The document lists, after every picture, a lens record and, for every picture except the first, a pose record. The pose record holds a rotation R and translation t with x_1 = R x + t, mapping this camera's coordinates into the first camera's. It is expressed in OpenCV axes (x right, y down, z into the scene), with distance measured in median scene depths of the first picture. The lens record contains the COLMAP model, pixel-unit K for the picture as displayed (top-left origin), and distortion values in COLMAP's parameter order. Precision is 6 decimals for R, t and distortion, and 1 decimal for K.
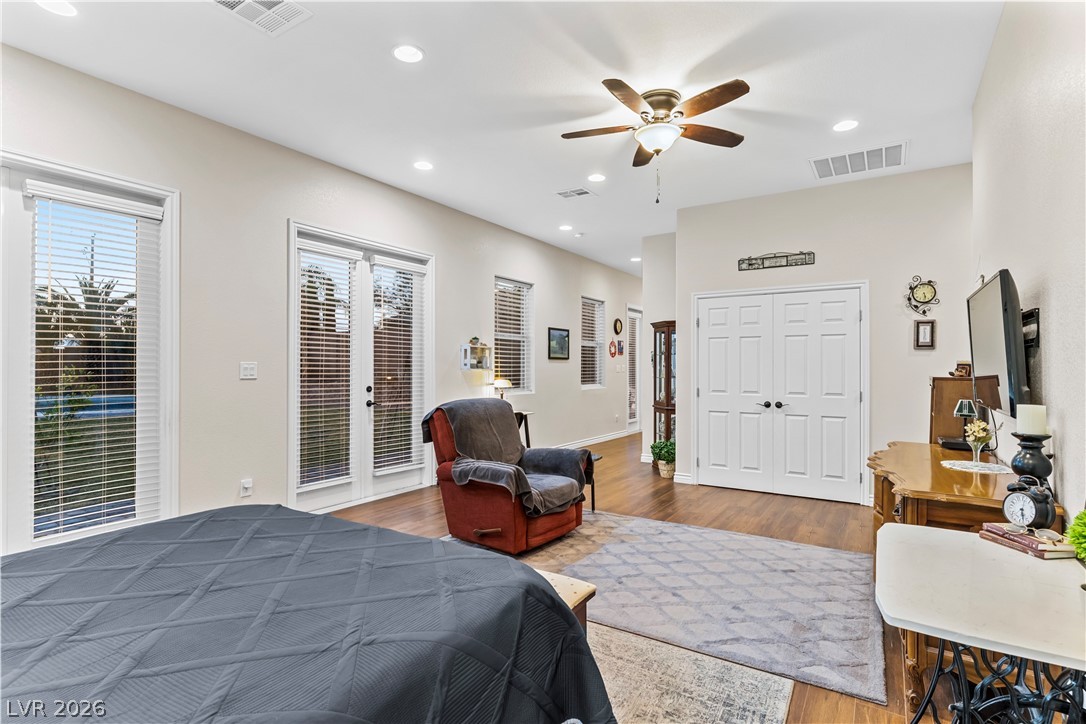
lens RADIAL K [[534.0, 0, 543.0], [0, 534.0, 362.0], [0, 0, 1]] dist [-0.001016, -0.000104]
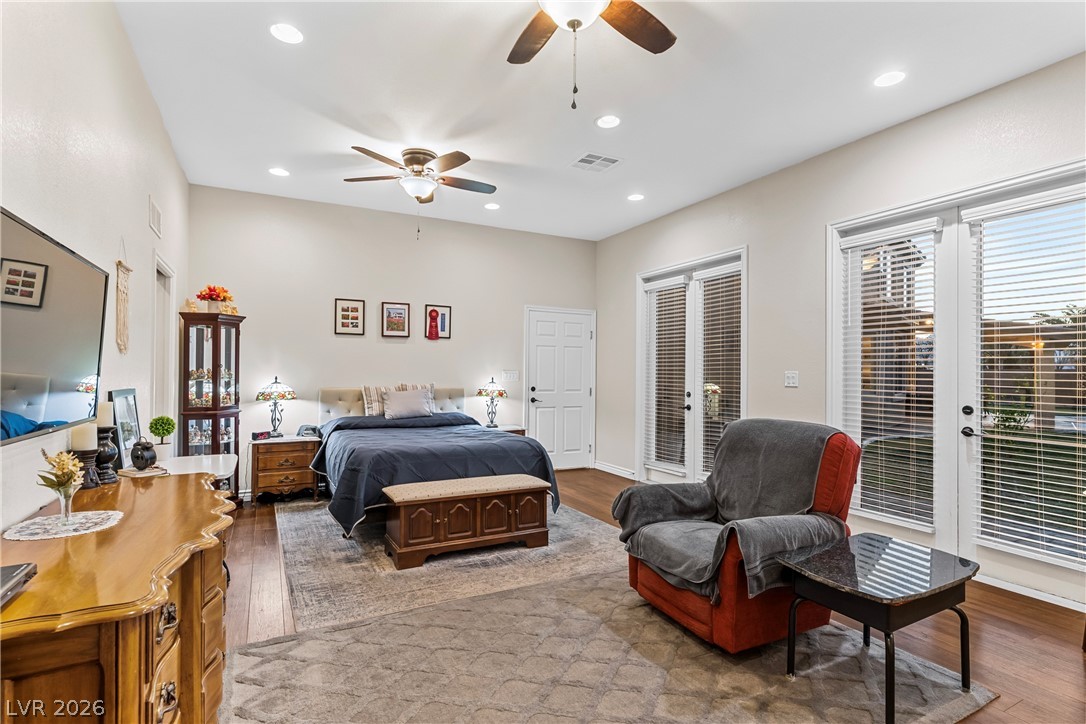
lens RADIAL K [[534.0, 0, 543.0], [0, 534.0, 362.0], [0, 0, 1]] dist [-0.001016, -0.000104]
pose [[-0.503501, -0.014505, -0.863873, 0.700768], [0.000883, 0.999850, -0.017303, 0.001354], [0.863994, -0.009475, -0.503413, 1.165976]]
